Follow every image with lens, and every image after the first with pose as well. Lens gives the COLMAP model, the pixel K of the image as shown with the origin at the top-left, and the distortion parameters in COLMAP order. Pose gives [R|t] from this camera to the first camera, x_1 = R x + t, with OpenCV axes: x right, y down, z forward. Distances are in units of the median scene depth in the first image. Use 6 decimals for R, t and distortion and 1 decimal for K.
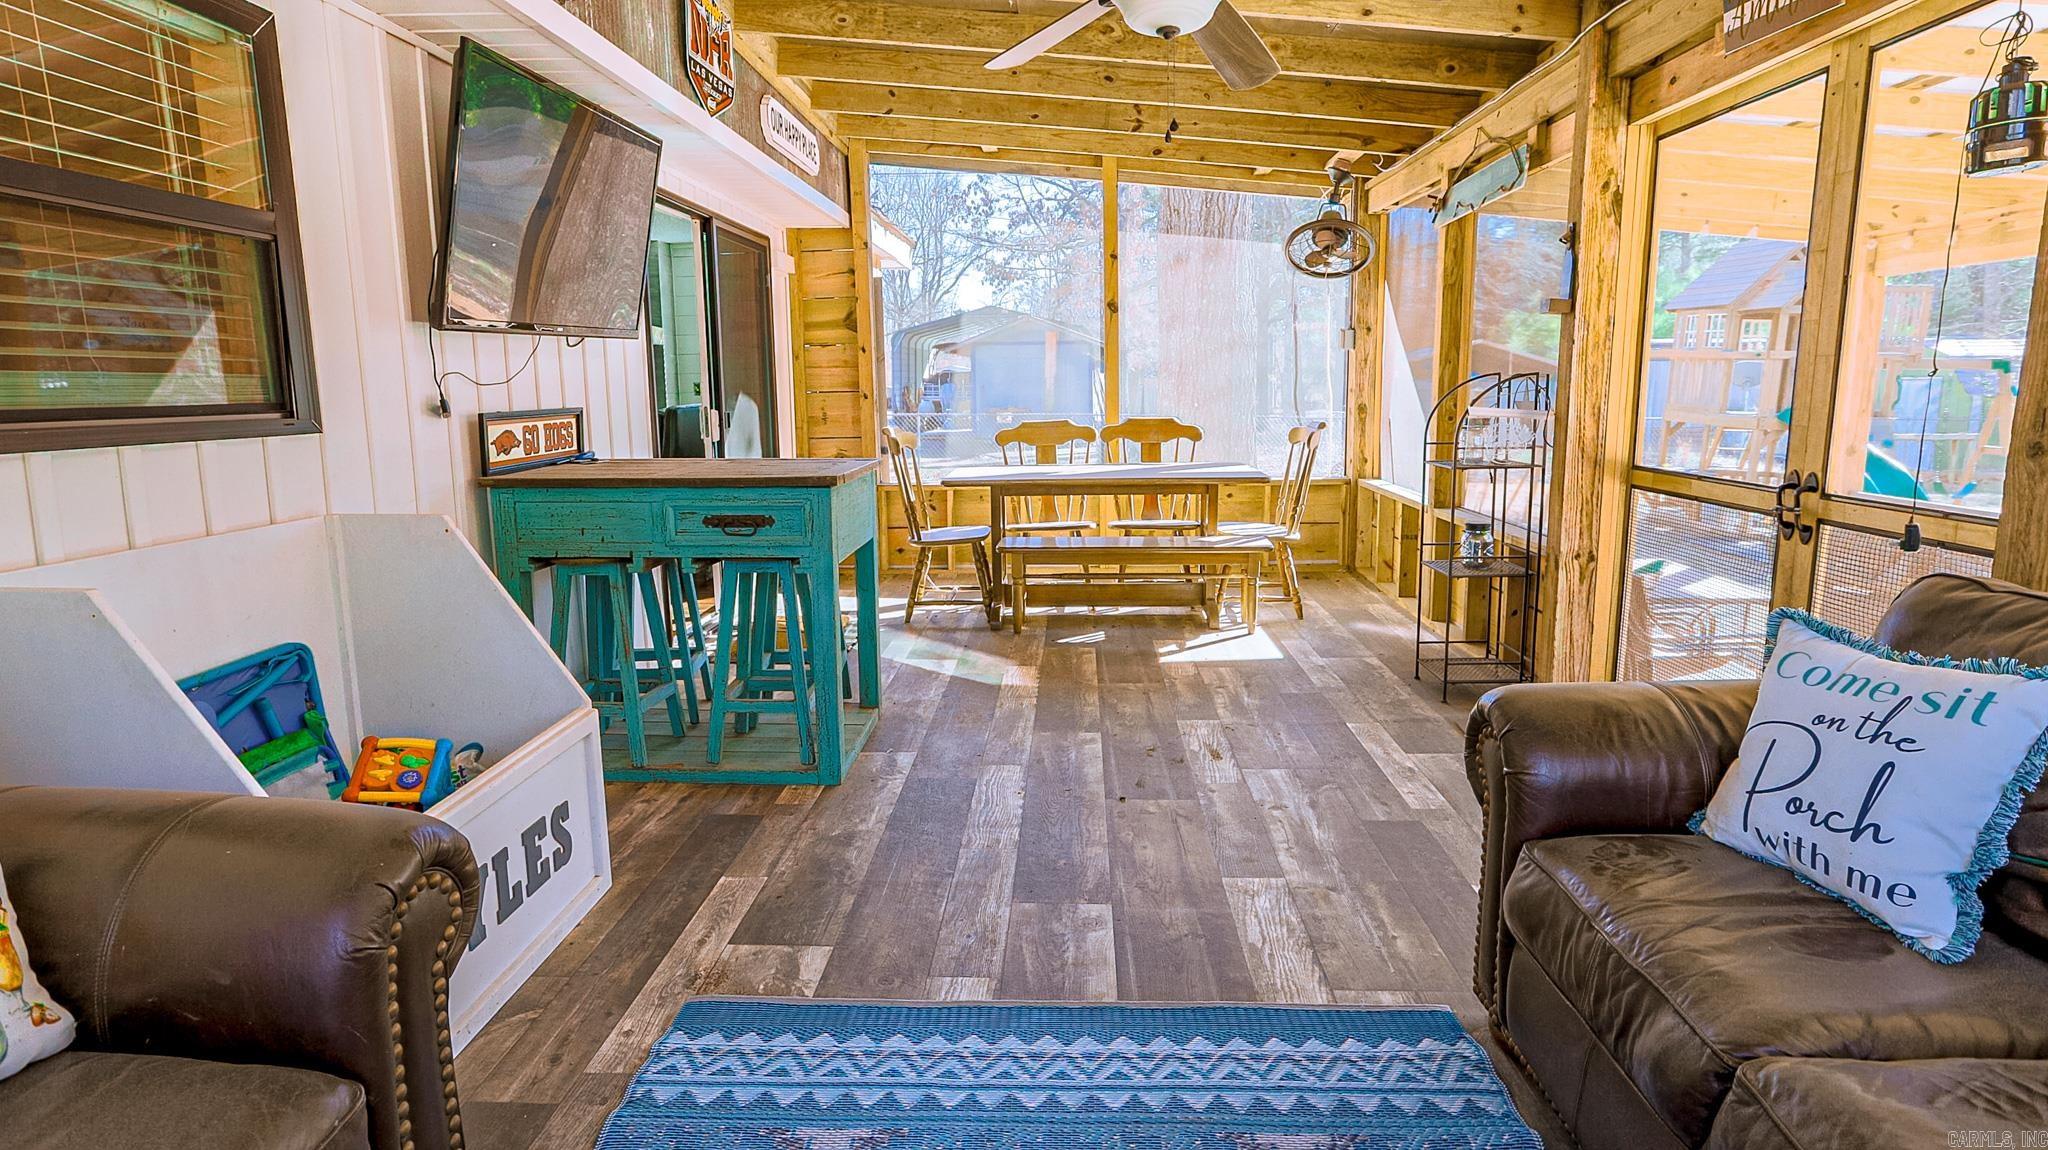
lens RADIAL K [[1066.1, 0, 1024.2], [0, 1066.1, 554.9], [0, 0, 1]] dist [-0.057545, 0.042238]
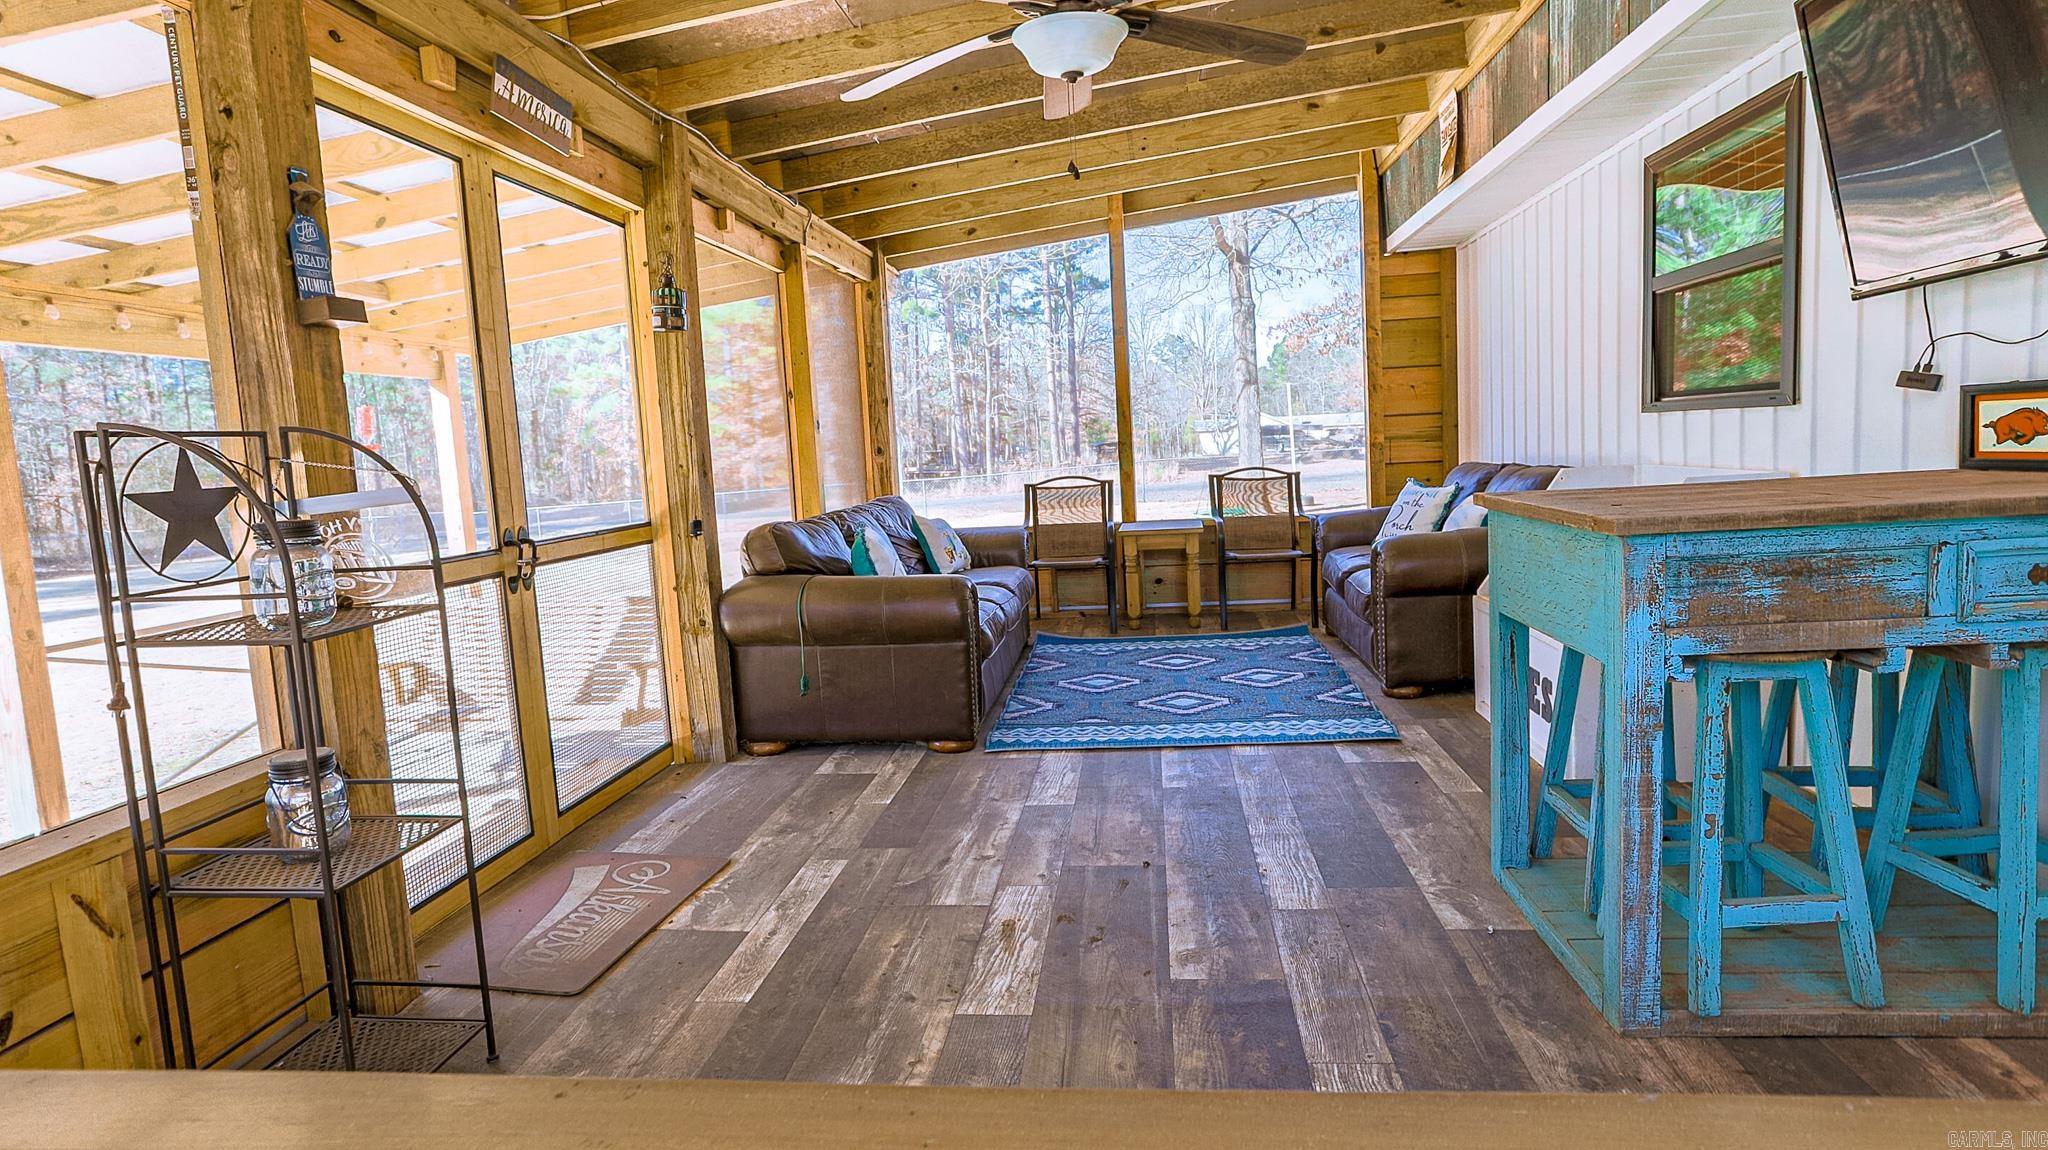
lens RADIAL K [[1066.1, 0, 1024.2], [0, 1066.1, 554.9], [0, 0, 1]] dist [-0.057545, 0.042238]
pose [[-0.995751, 0.058437, 0.071175, 0.121269], [0.075137, 0.962407, 0.261013, -0.277390], [-0.053247, 0.265252, -0.962708, 1.880855]]
